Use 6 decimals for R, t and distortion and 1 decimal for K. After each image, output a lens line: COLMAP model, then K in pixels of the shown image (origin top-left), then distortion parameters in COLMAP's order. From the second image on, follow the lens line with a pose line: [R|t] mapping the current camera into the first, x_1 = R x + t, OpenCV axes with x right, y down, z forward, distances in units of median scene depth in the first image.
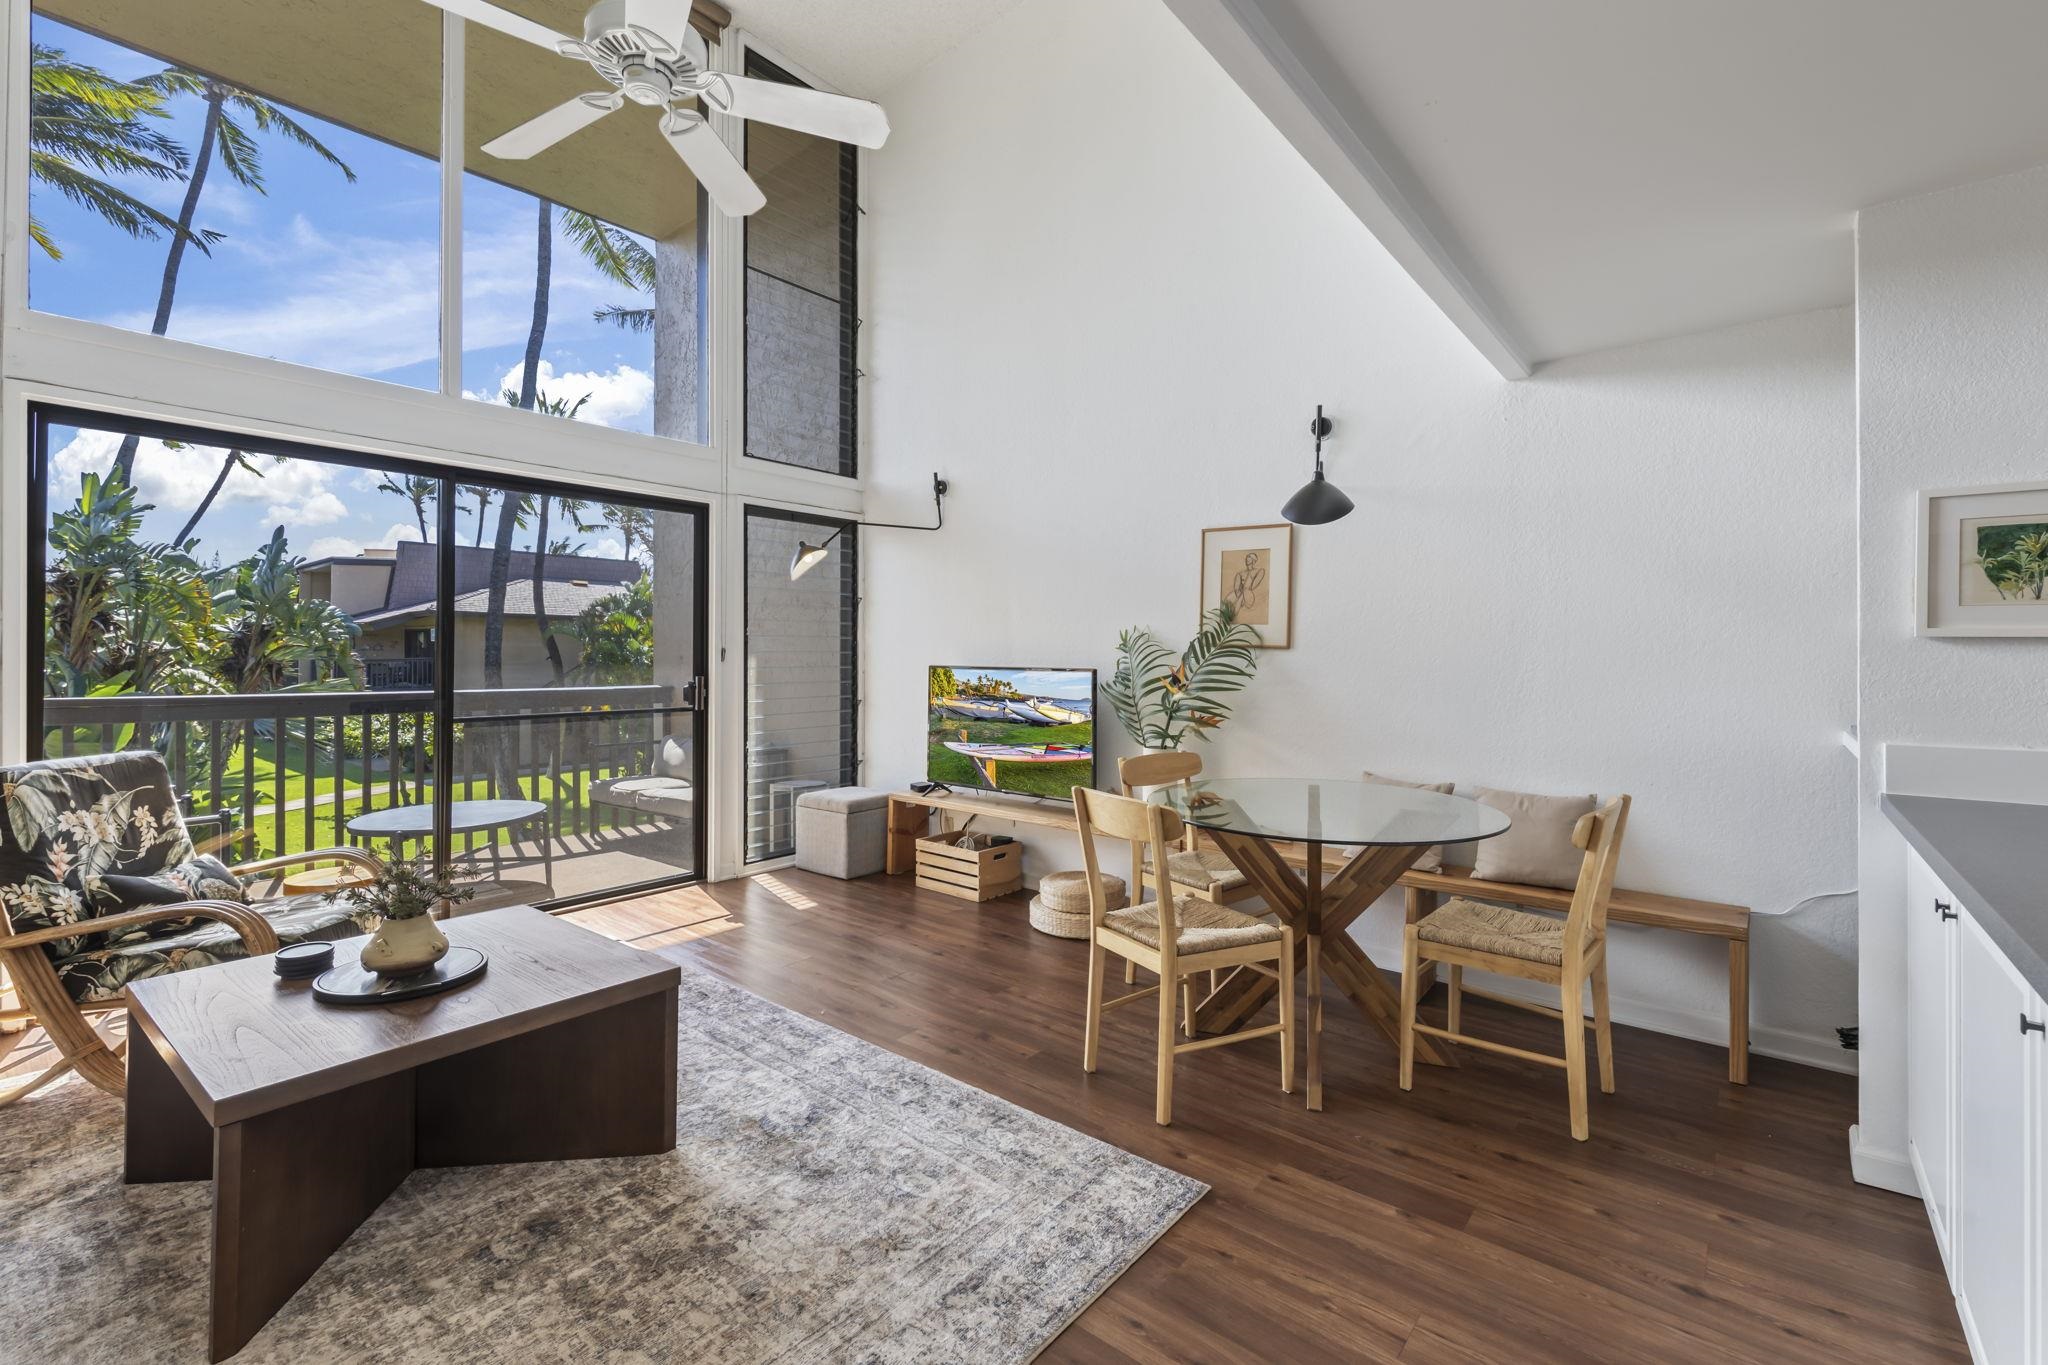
lens RADIAL K [[881.9, 0, 1023.3], [0, 881.9, 649.1], [0, 0, 1]] dist [0.002346, 0.000147]
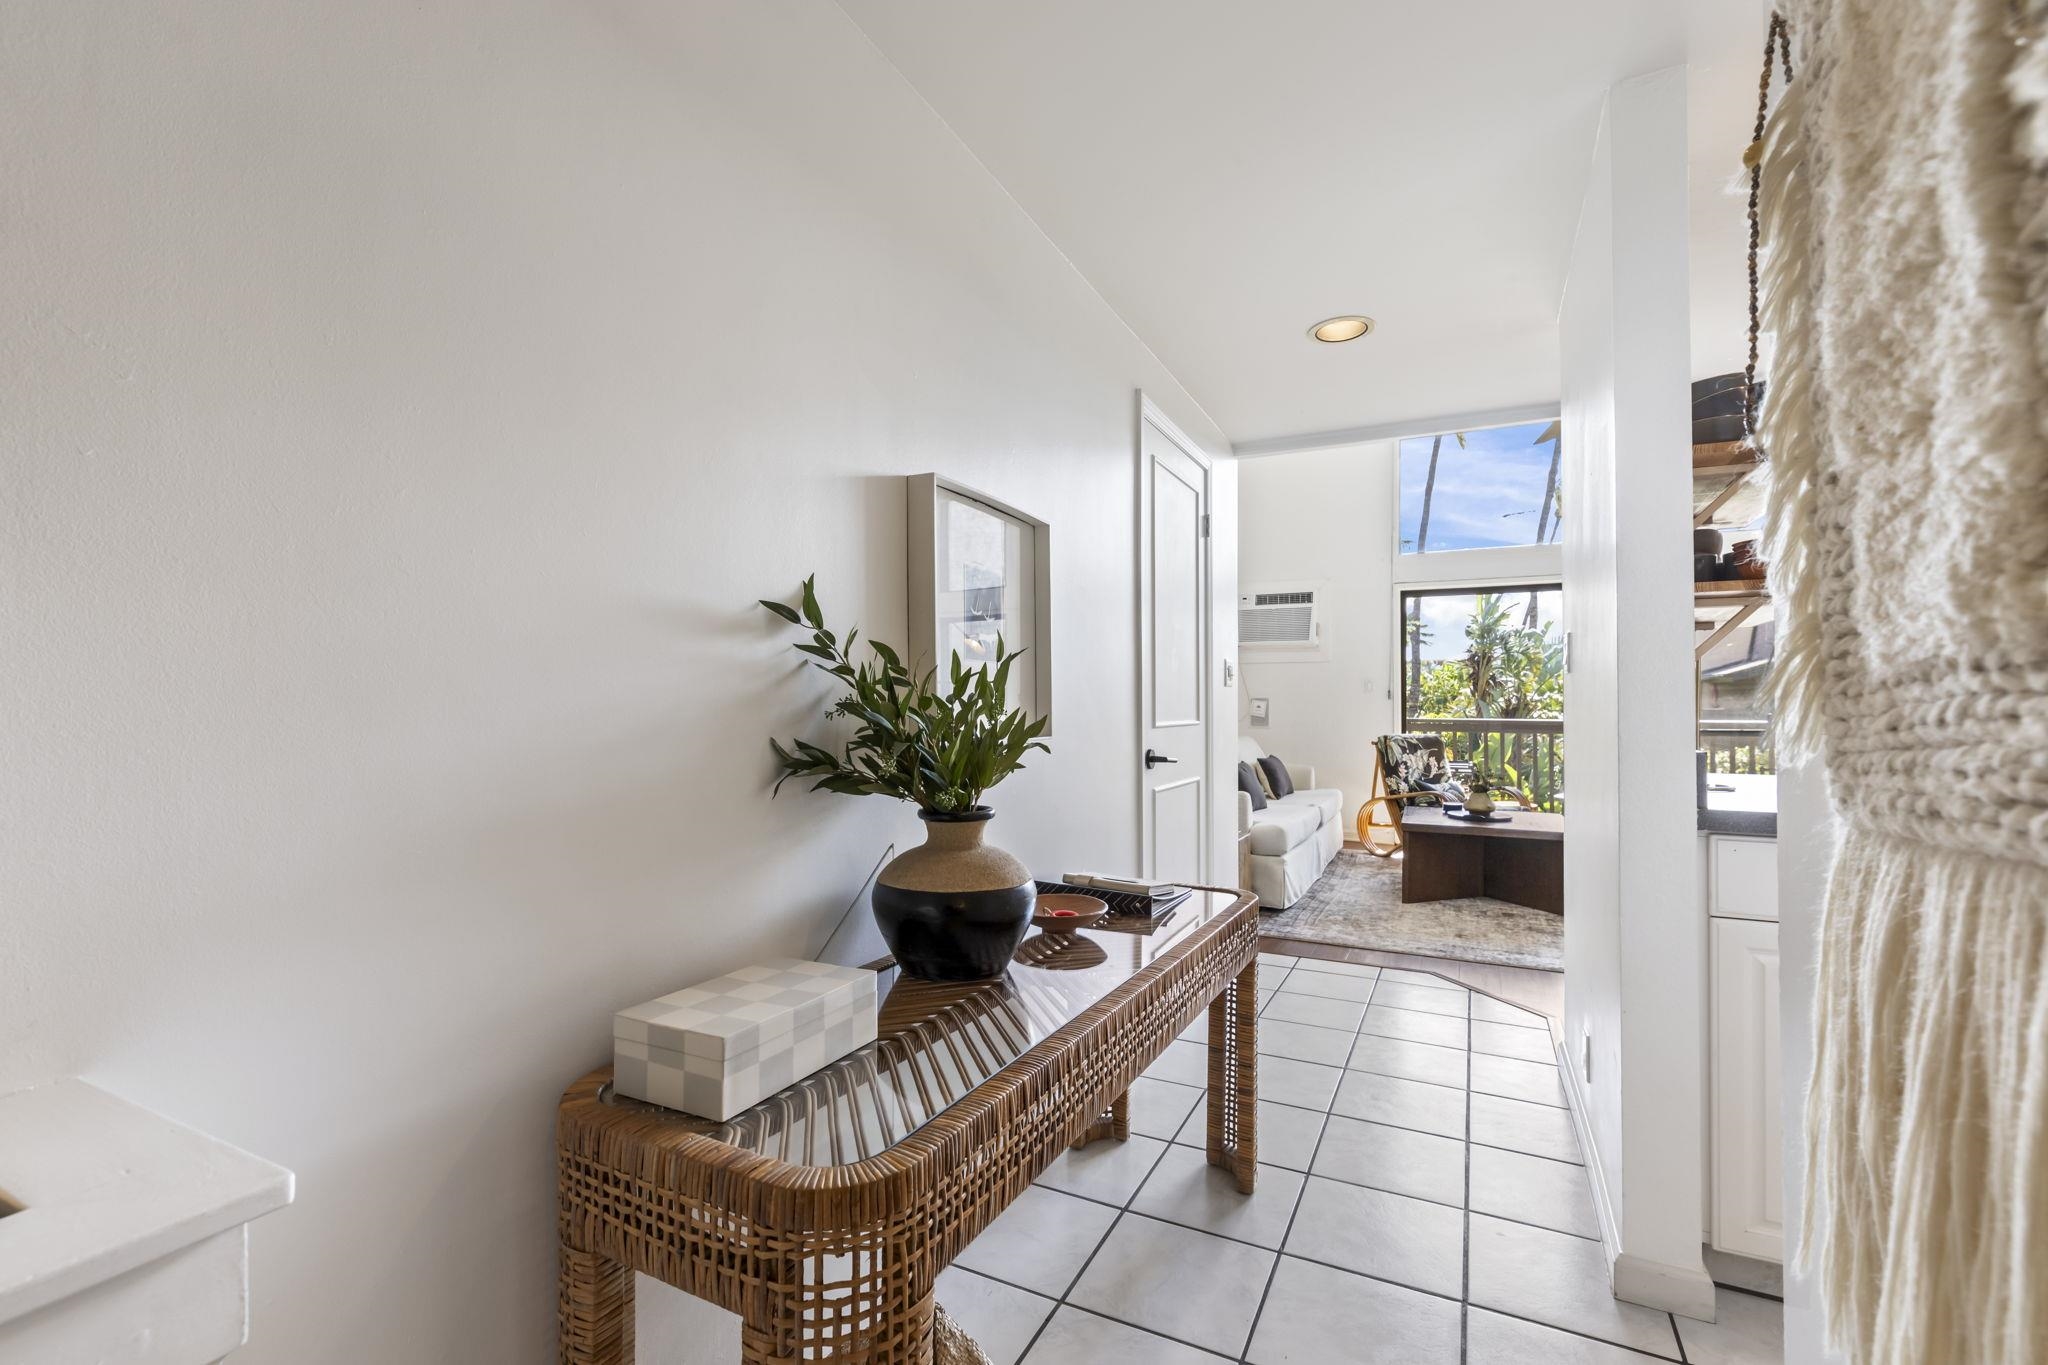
lens RADIAL K [[880.1, 0, 1030.7], [0, 880.1, 703.1], [0, 0, 1]] dist [0.001181, 0.000077]
pose [[0.220614, -0.009654, -0.975313, 1.005411], [0.010108, 0.999920, -0.007611, 0.039155], [0.975309, -0.008180, 0.220694, -0.533783]]
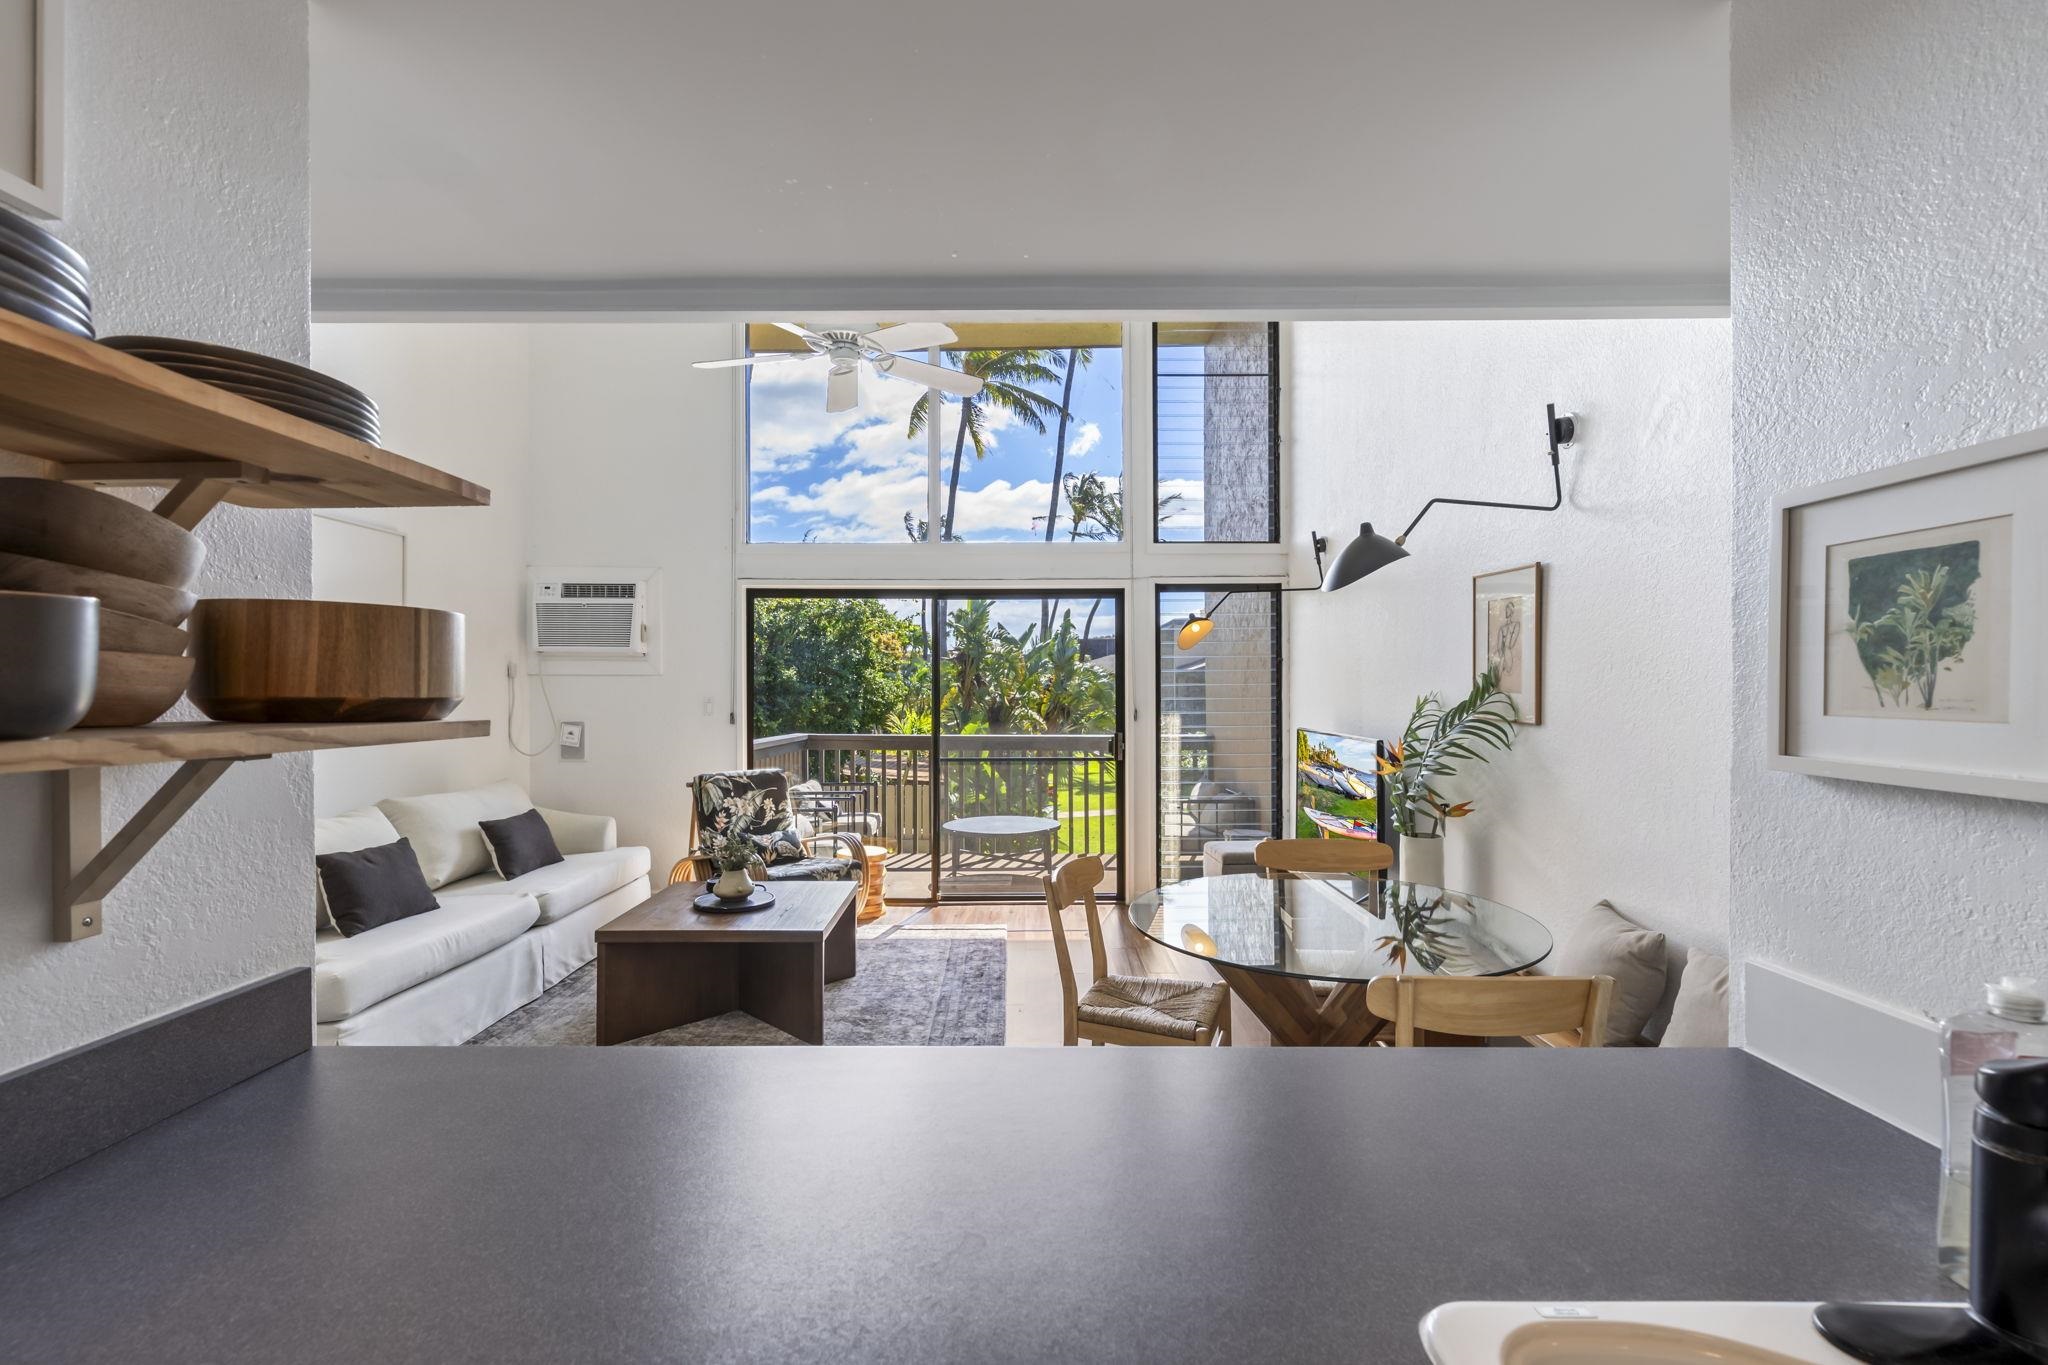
lens RADIAL K [[885.4, 0, 1024.8], [0, 885.4, 696.0], [0, 0, 1]] dist [0.001608, -0.000131]
pose [[0.636801, -0.001568, -0.771027, 0.772935], [0.010205, 0.999927, 0.006395, -0.045521], [0.770961, -0.011941, 0.636770, 0.209353]]
